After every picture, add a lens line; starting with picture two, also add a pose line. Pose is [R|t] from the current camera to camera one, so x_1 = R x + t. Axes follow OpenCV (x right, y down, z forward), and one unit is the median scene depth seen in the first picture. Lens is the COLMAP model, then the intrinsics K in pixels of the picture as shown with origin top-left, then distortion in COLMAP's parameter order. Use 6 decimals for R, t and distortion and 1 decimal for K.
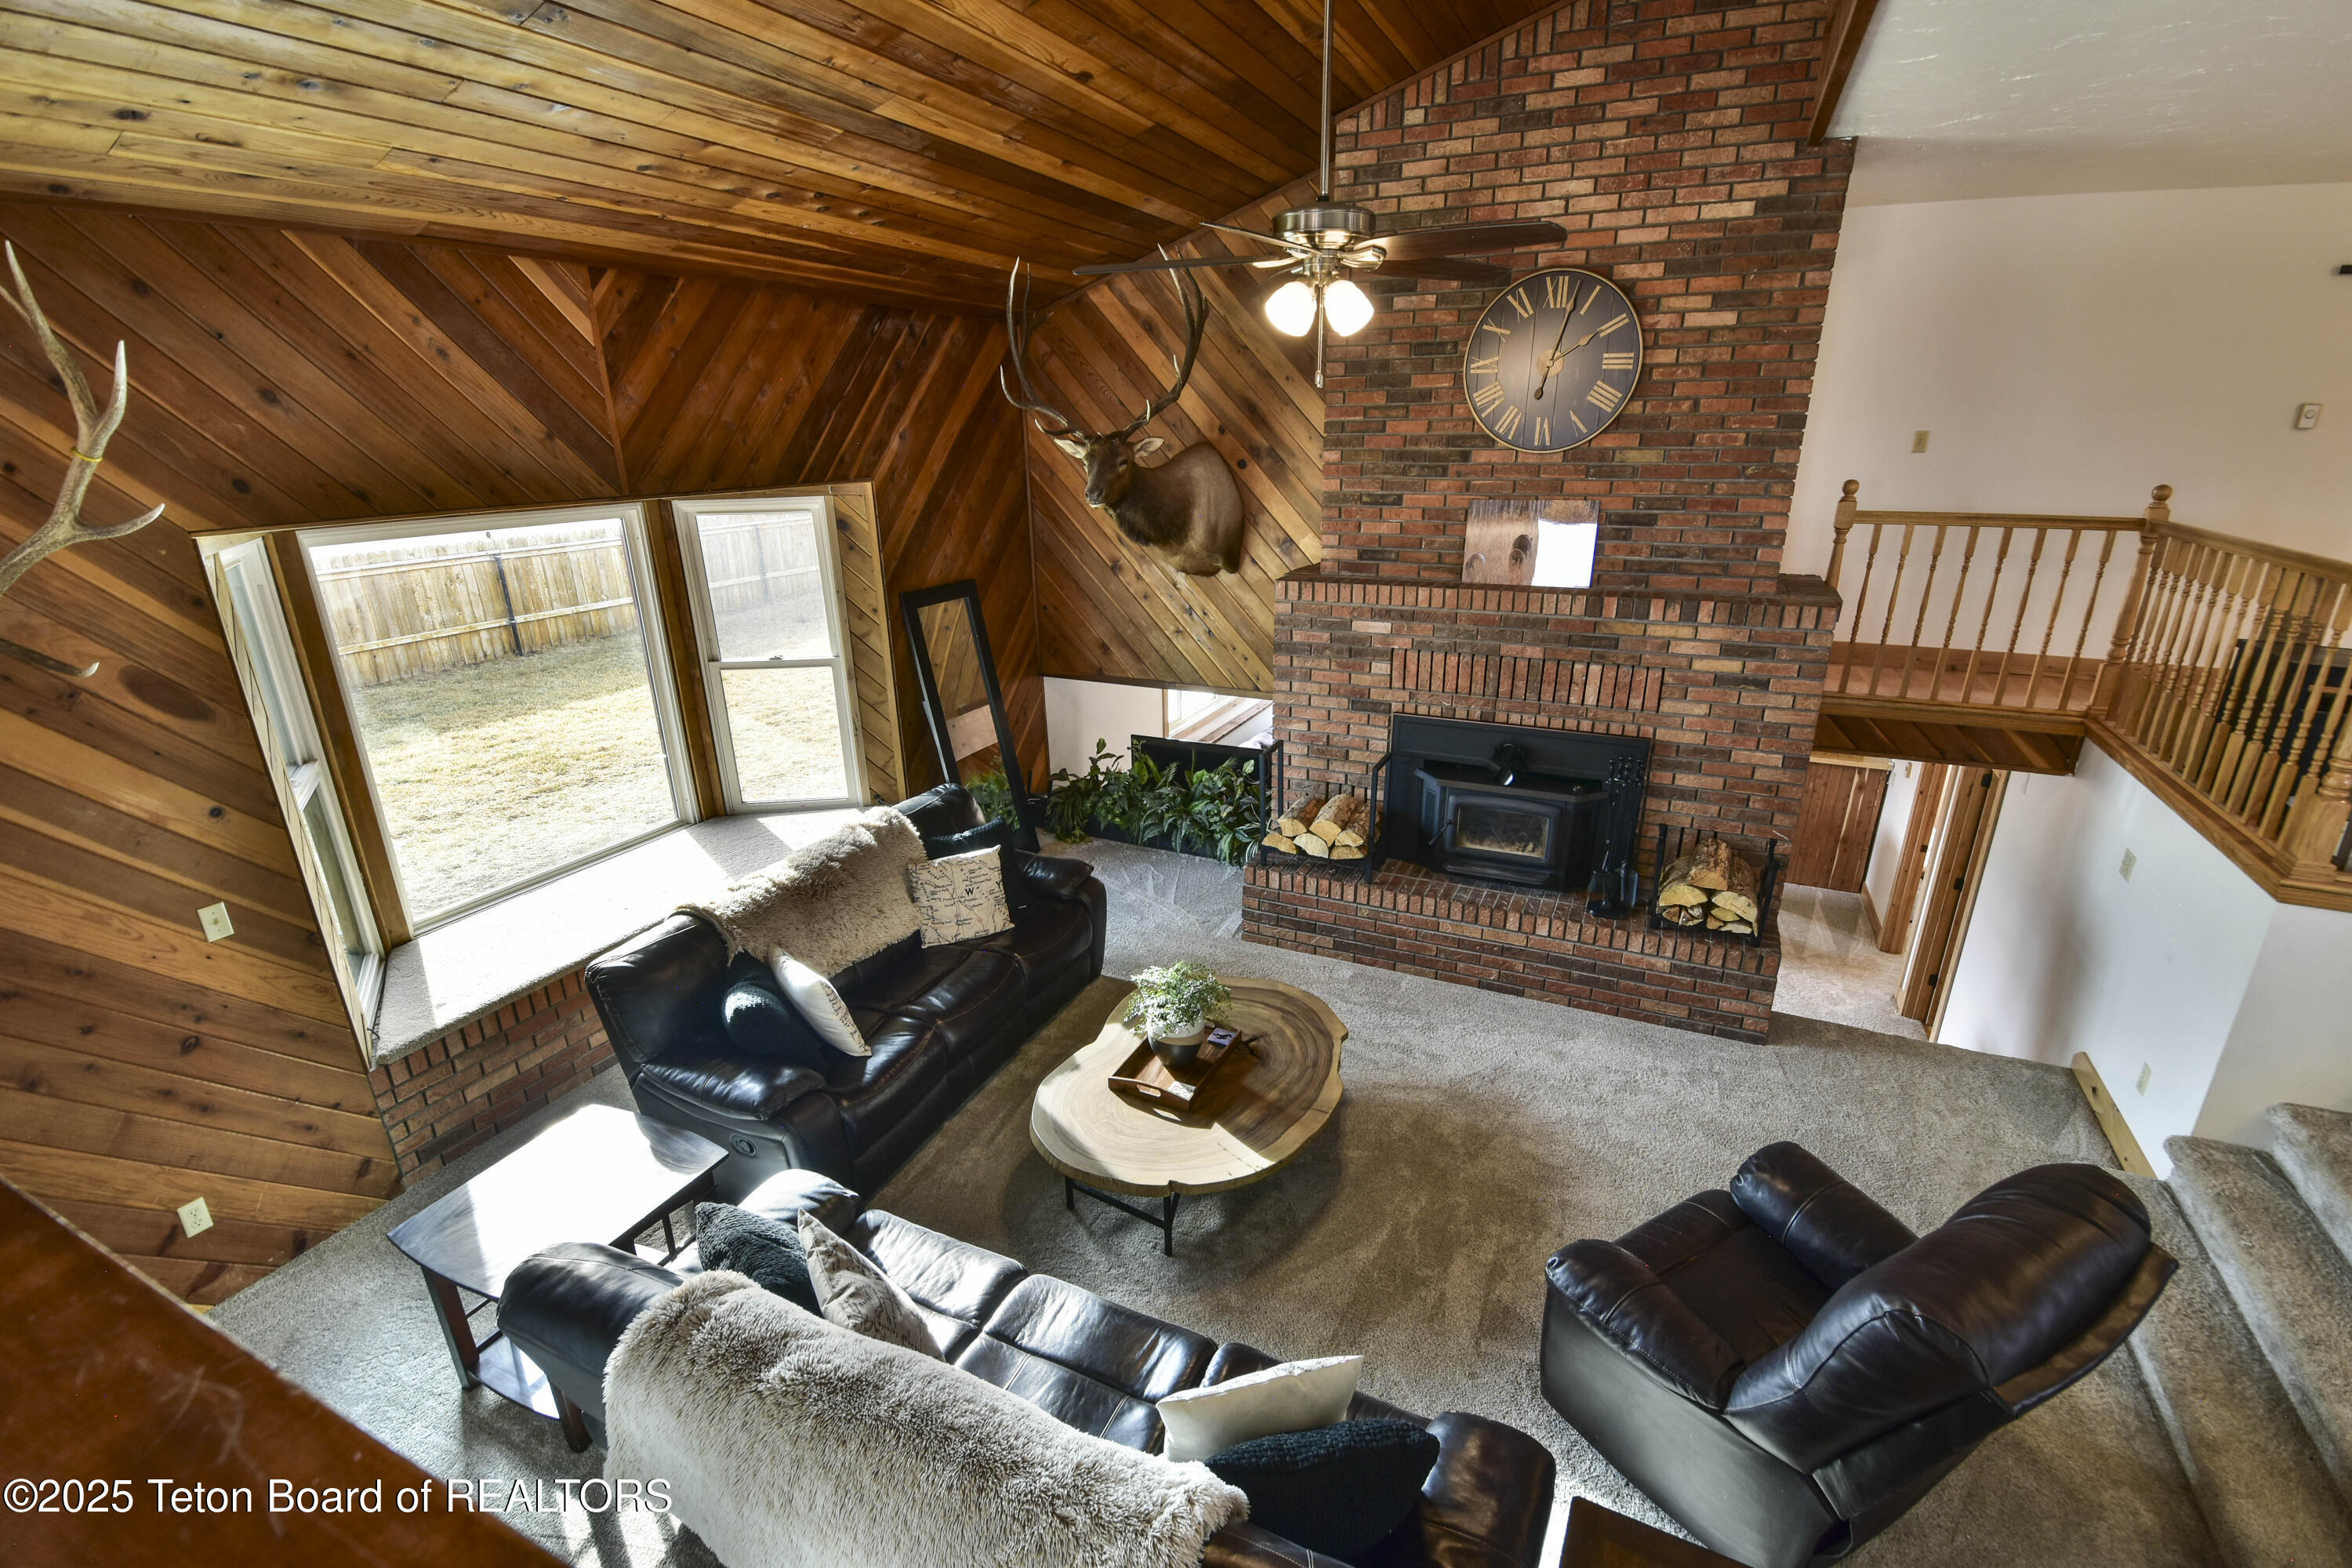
lens RADIAL K [[1039.8, 0, 1195.9], [0, 1039.8, 809.4], [0, 0, 1]] dist [0.010726, -0.017897]
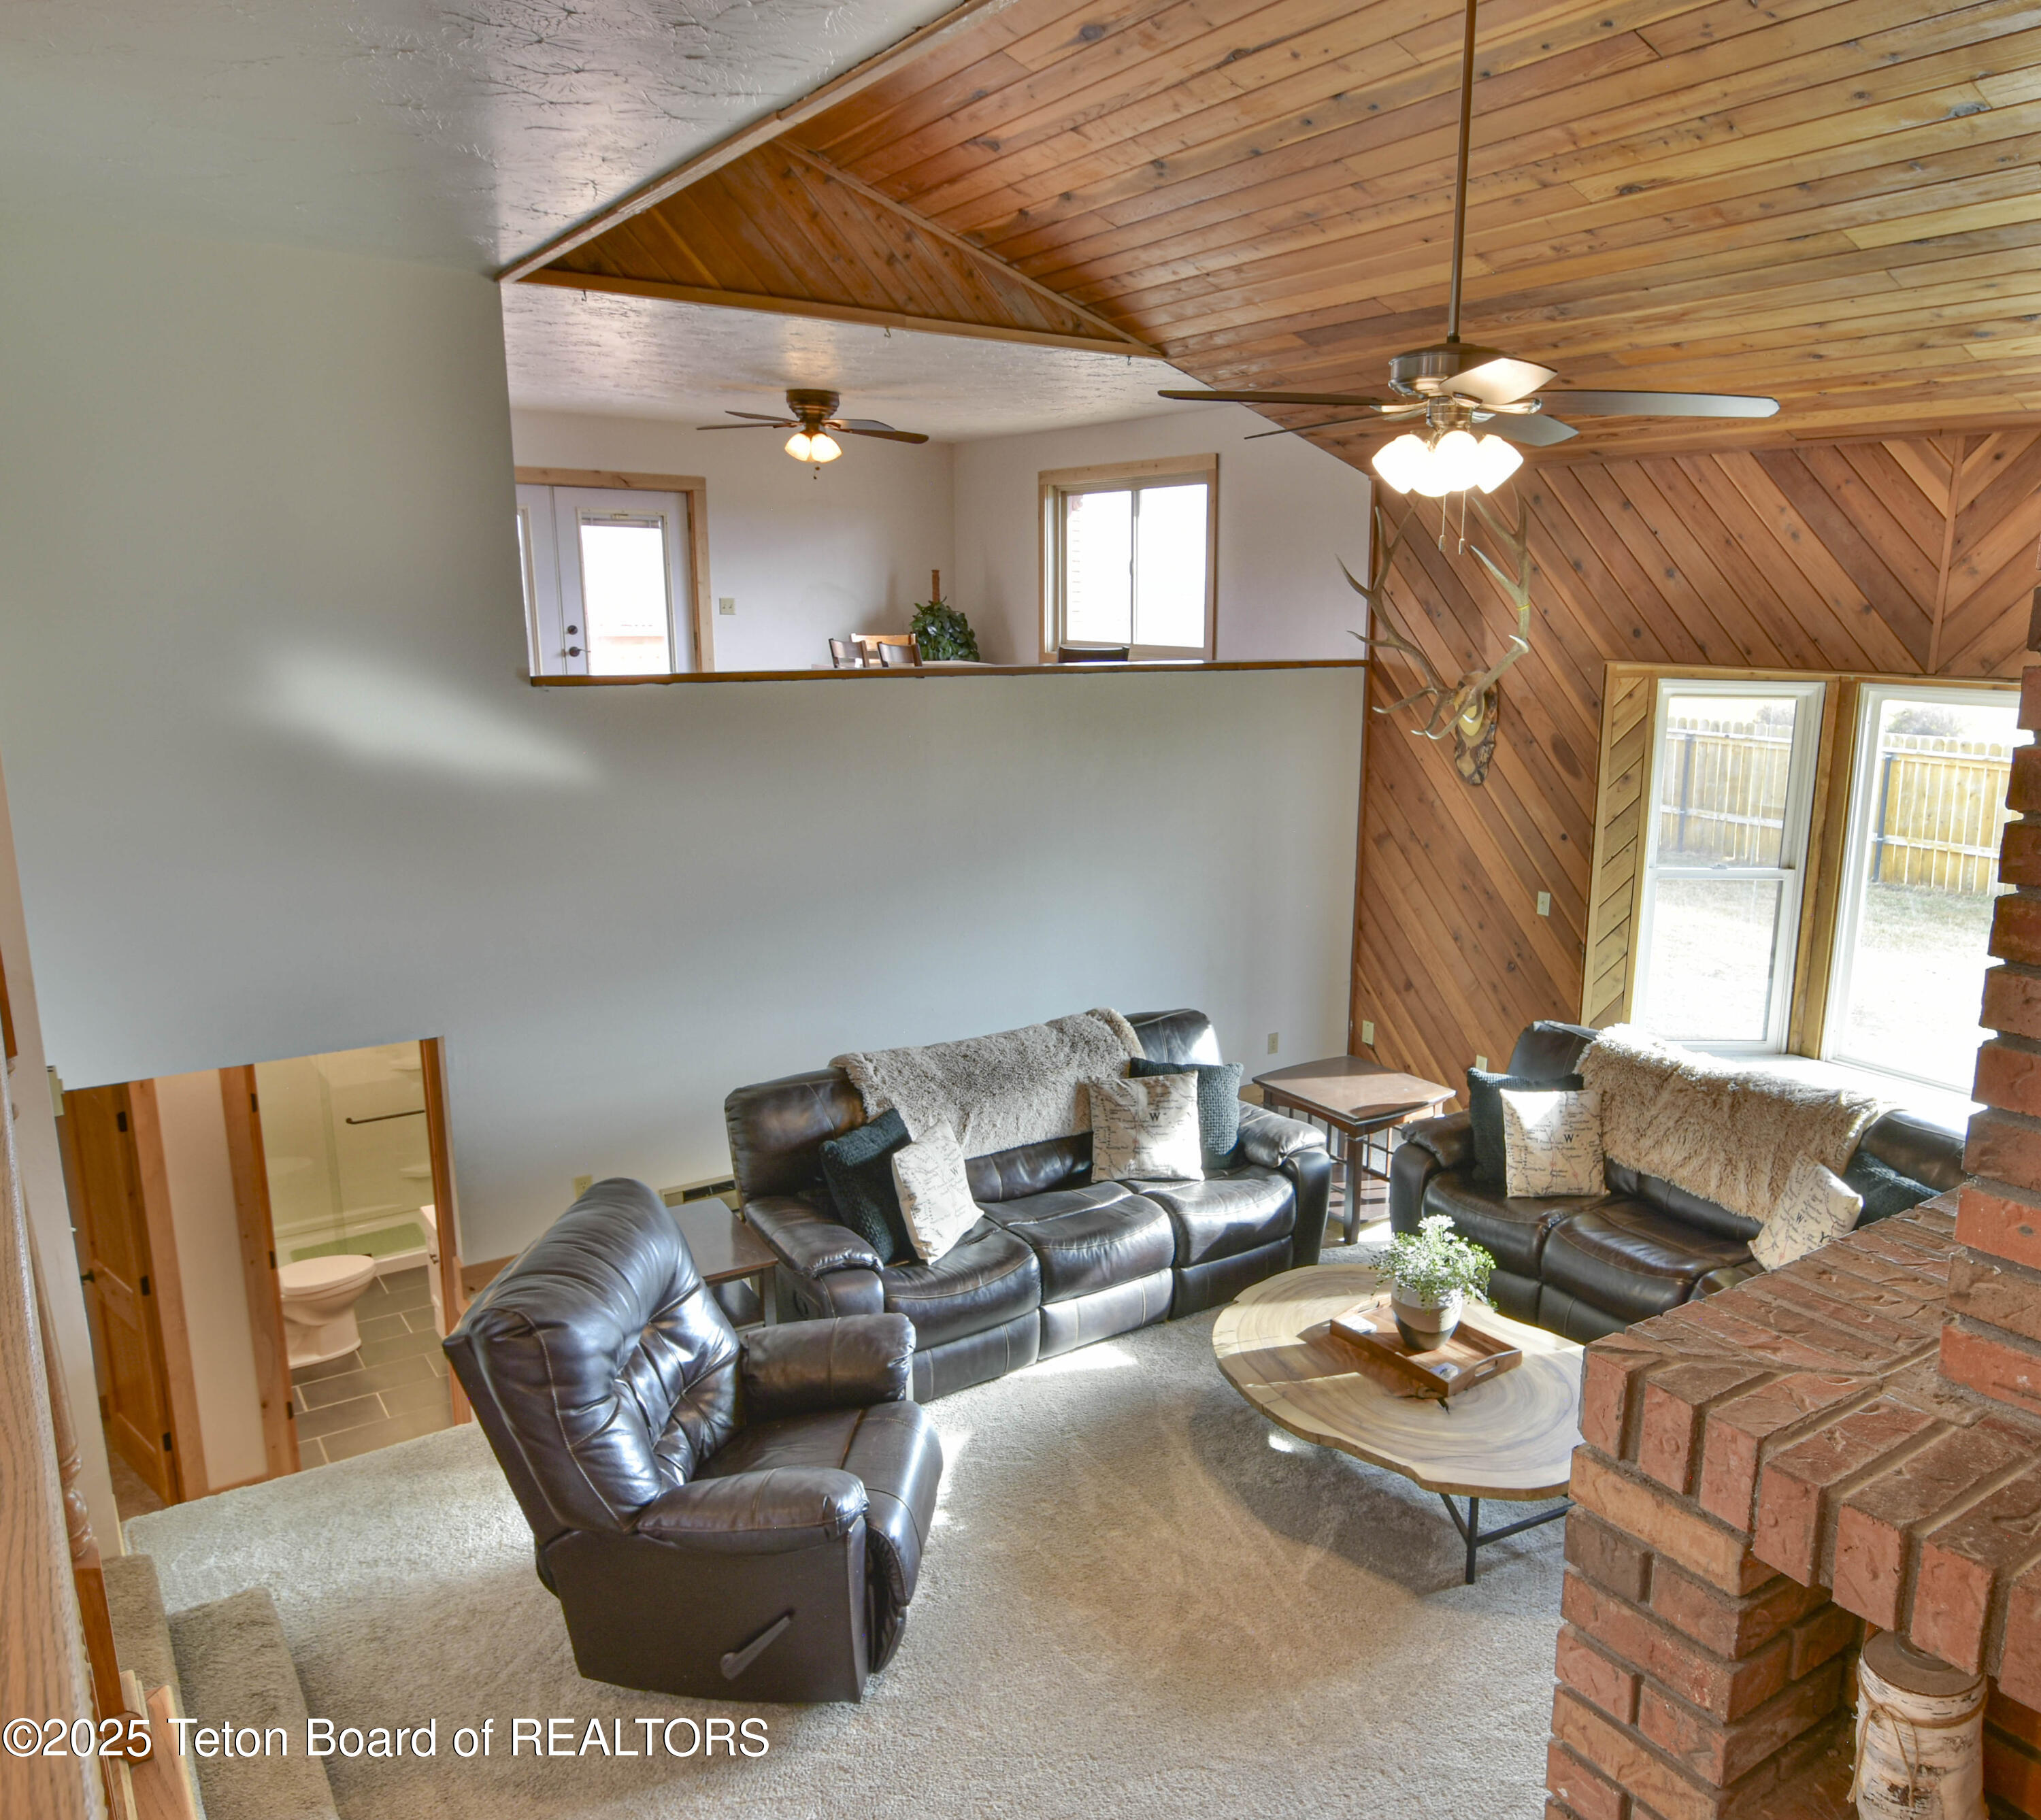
lens RADIAL K [[1546.3, 0, 1157.1], [0, 1546.3, 945.6], [0, 0, 1]] dist [0.021077, -0.023721]
pose [[-0.479931, 0.195427, -0.855263, 0.899975], [-0.313705, 0.872190, 0.375331, -0.358142], [0.819302, 0.448433, -0.357285, 0.949866]]
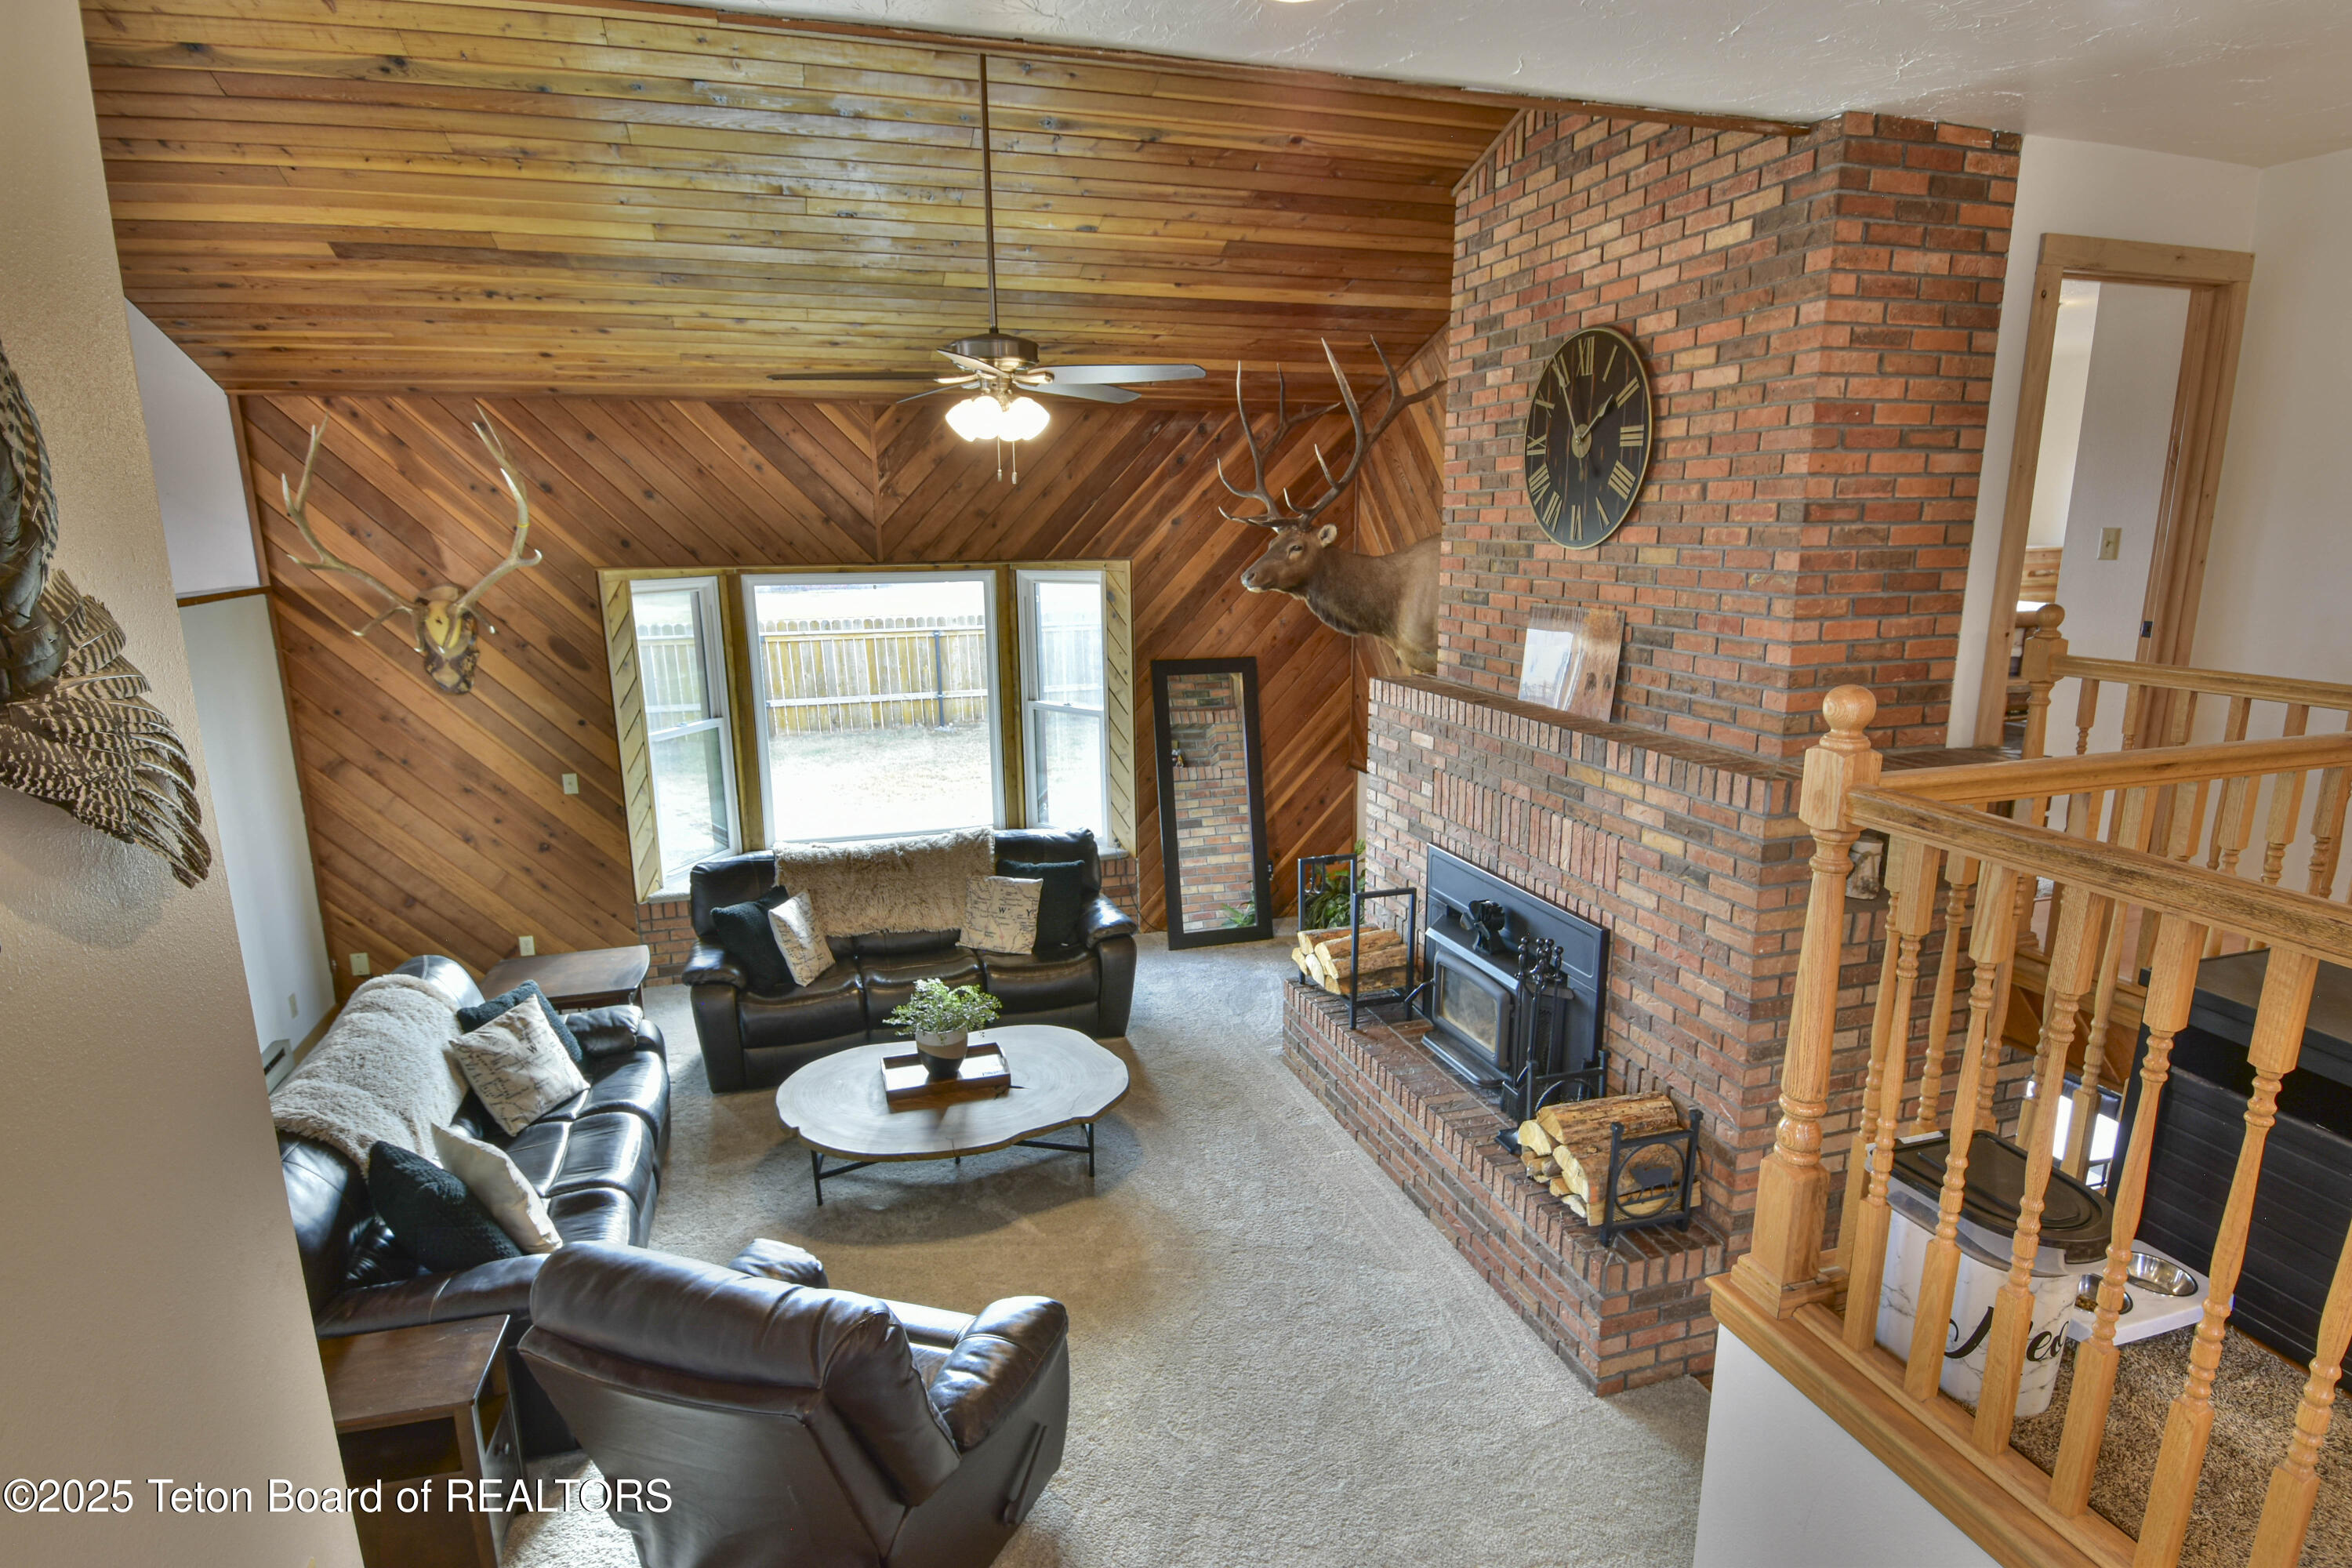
lens RADIAL K [[1246.9, 0, 1191.9], [0, 1246.9, 806.9], [0, 0, 1]] dist [0.009156, -0.002388]
pose [[0.674946, 0.172501, -0.717420, 0.892735], [-0.255157, 0.966870, -0.007570, -0.073473], [0.692346, 0.188164, 0.696600, 0.178567]]
